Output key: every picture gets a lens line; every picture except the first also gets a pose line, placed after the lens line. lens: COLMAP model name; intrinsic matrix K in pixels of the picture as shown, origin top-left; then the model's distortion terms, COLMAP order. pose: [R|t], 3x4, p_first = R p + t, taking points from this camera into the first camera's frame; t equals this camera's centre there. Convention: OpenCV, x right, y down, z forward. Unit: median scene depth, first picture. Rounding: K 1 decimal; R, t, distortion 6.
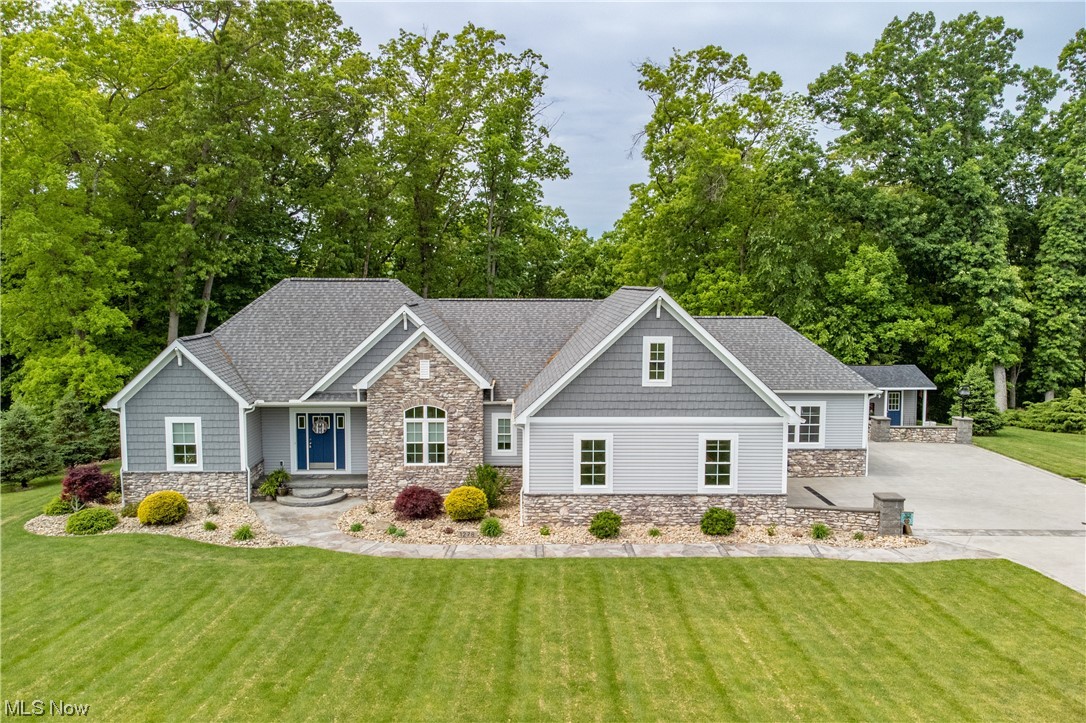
lens RADIAL K [[814.8, 0, 537.8], [0, 814.8, 360.5], [0, 0, 1]] dist [0.008993, -0.005678]
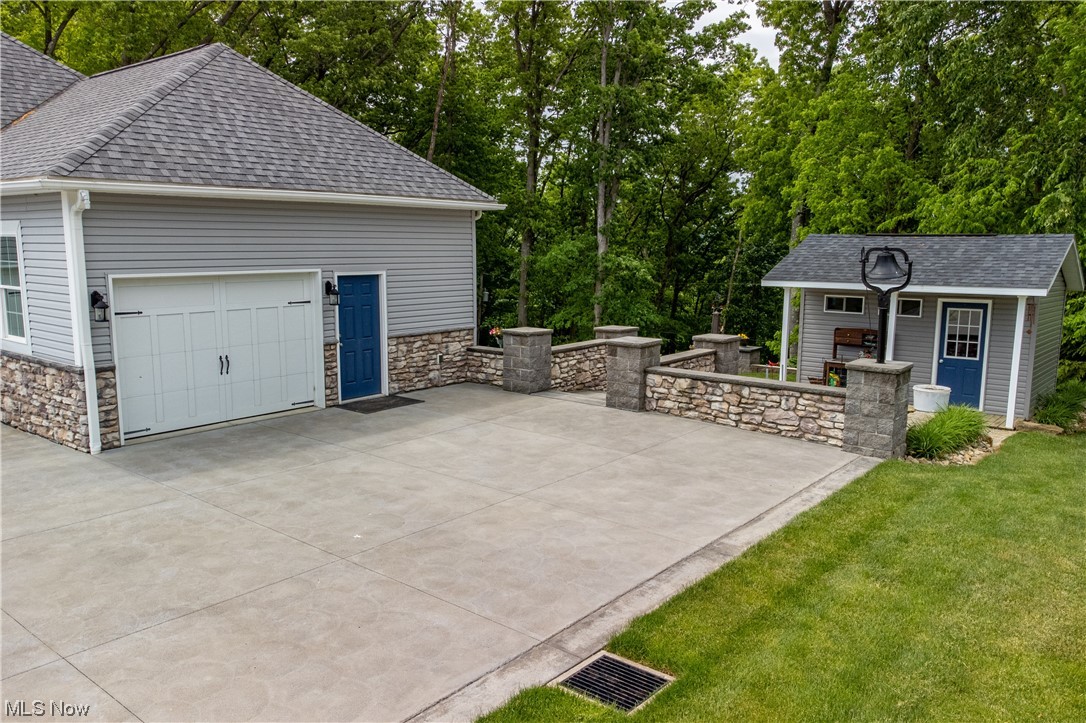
lens RADIAL K [[814.8, 0, 537.8], [0, 814.8, 360.5], [0, 0, 1]] dist [0.008993, -0.005678]
pose [[0.760719, 0.094874, -0.642110, 0.961315], [-0.064843, 0.995419, 0.070255, 0.089557], [0.645834, -0.011808, 0.763386, 1.111733]]
